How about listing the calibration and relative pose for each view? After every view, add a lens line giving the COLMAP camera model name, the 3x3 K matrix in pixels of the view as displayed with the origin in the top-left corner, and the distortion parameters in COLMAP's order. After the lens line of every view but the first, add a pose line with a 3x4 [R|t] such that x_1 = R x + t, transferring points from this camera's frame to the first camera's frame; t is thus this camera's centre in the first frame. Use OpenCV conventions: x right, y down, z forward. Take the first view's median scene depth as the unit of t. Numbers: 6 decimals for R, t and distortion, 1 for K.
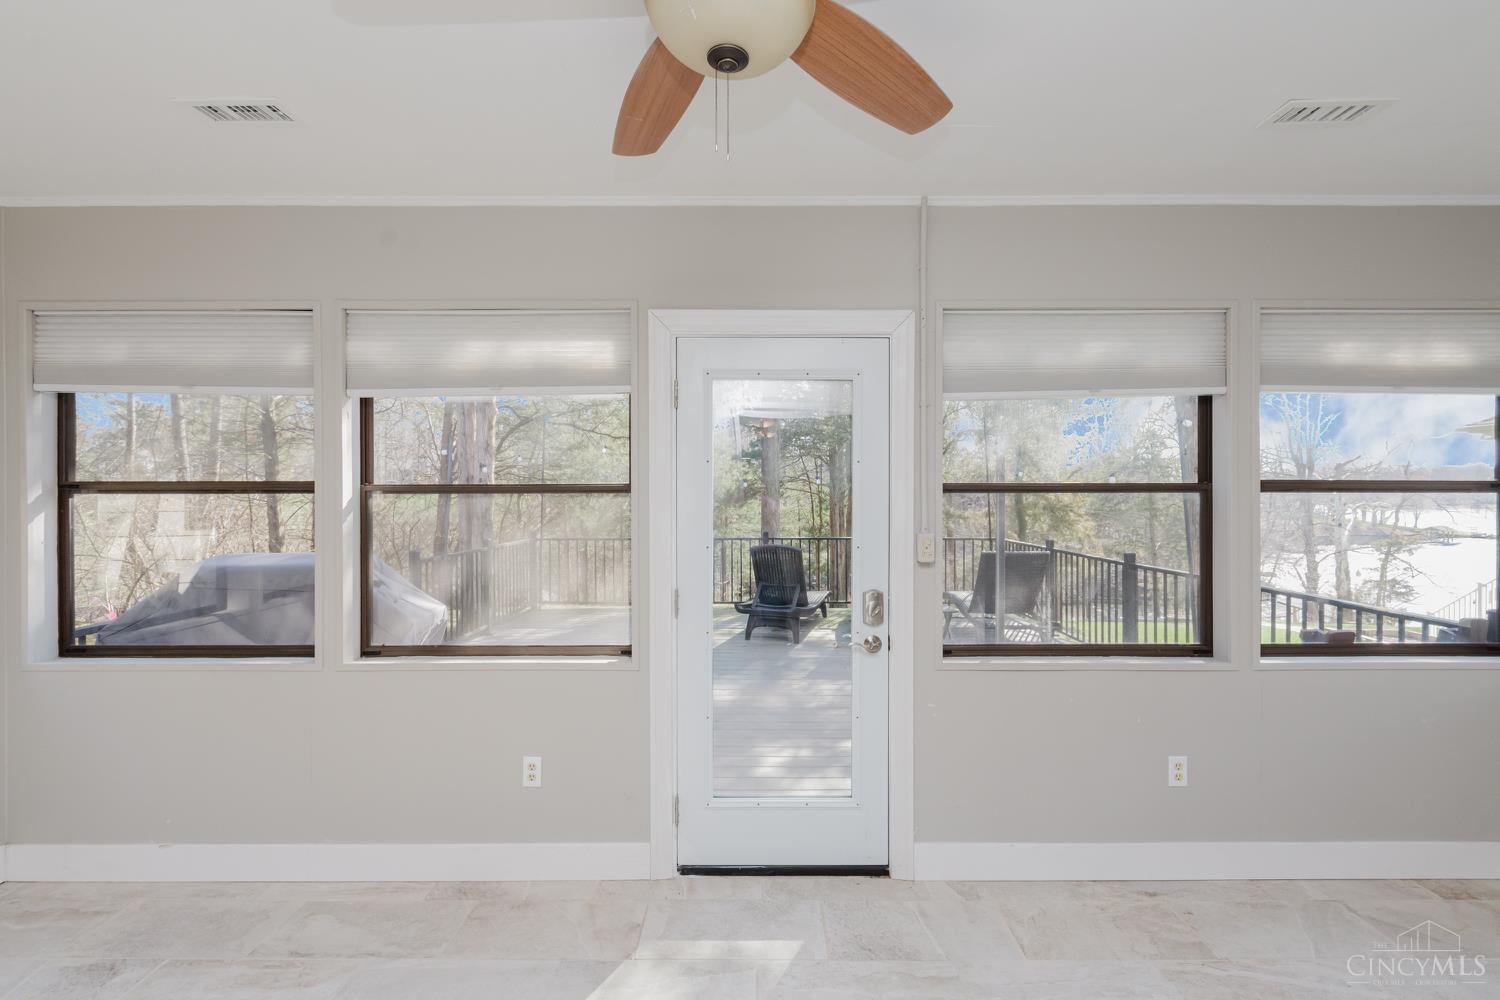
lens RADIAL K [[671.4, 0, 739.0], [0, 671.4, 503.9], [0, 0, 1]] dist [-0.000990, -0.000397]
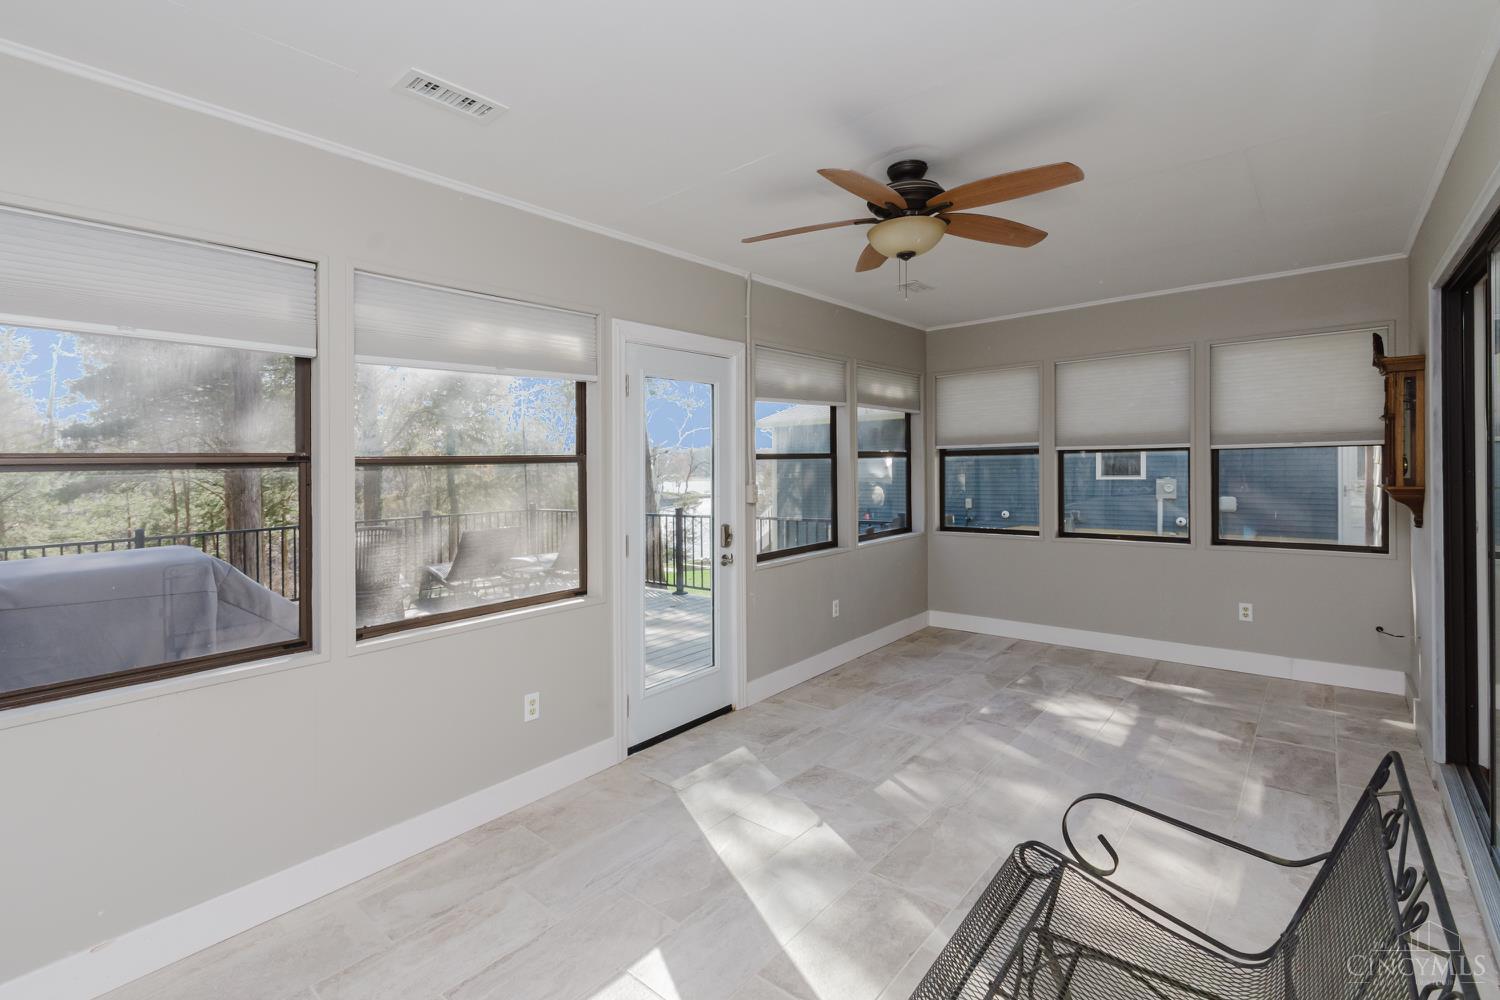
lens RADIAL K [[674.3, 0, 722.6], [0, 674.3, 497.4], [0, 0, 1]] dist [-0.000227, -0.000096]
pose [[0.664537, -0.051194, 0.745500, -0.941114], [0.027154, 0.998646, 0.044373, -0.001279], [-0.746762, -0.009244, 0.665027, -0.006573]]
